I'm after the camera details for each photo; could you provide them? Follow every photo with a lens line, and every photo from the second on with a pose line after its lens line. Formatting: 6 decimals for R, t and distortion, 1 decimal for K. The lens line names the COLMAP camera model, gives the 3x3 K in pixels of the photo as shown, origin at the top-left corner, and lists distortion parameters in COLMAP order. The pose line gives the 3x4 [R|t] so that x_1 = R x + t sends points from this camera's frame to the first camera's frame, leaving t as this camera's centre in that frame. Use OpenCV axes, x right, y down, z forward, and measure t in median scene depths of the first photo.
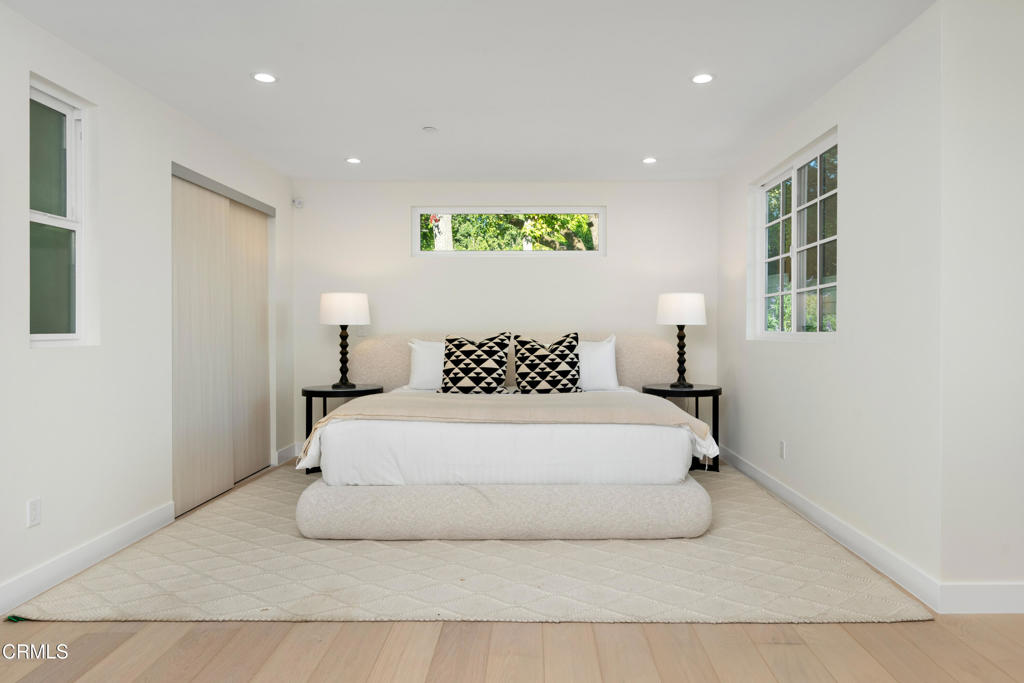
lens RADIAL K [[642.0, 0, 512.0], [0, 642.0, 341.5], [0, 0, 1]] dist [0.003538, 0.001767]
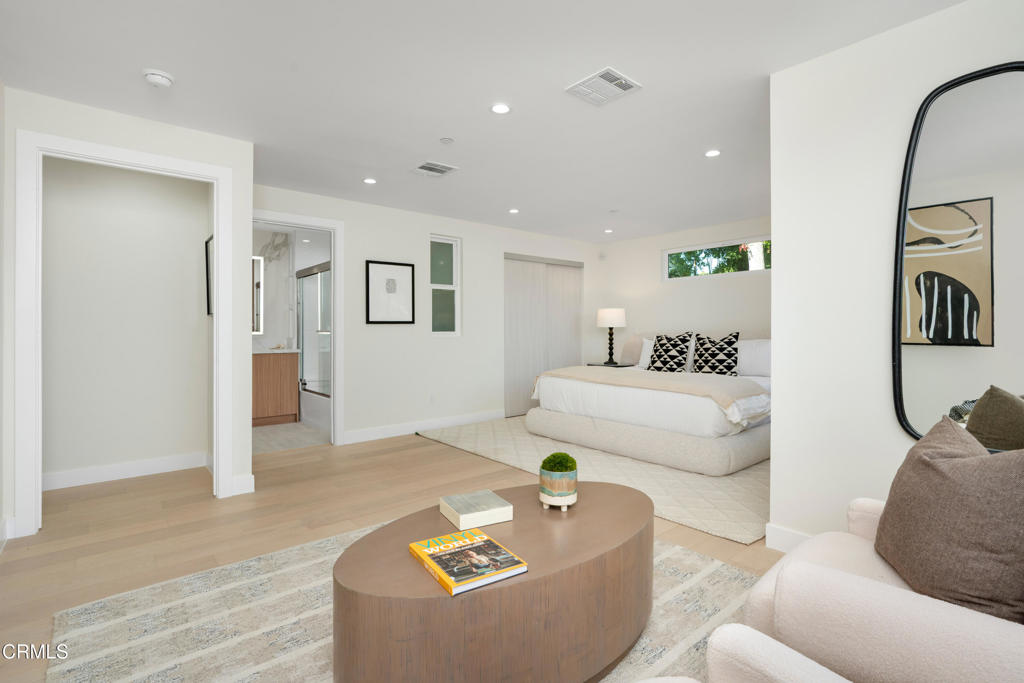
lens RADIAL K [[479.3, 0, 512.4], [0, 479.3, 338.4], [0, 0, 1]] dist [-0.000430, -0.000016]
pose [[0.652470, 0.012998, -0.757703, 0.573552], [-0.013625, 0.999892, 0.005420, 0.000386], [0.757692, 0.006787, 0.652577, -0.024168]]
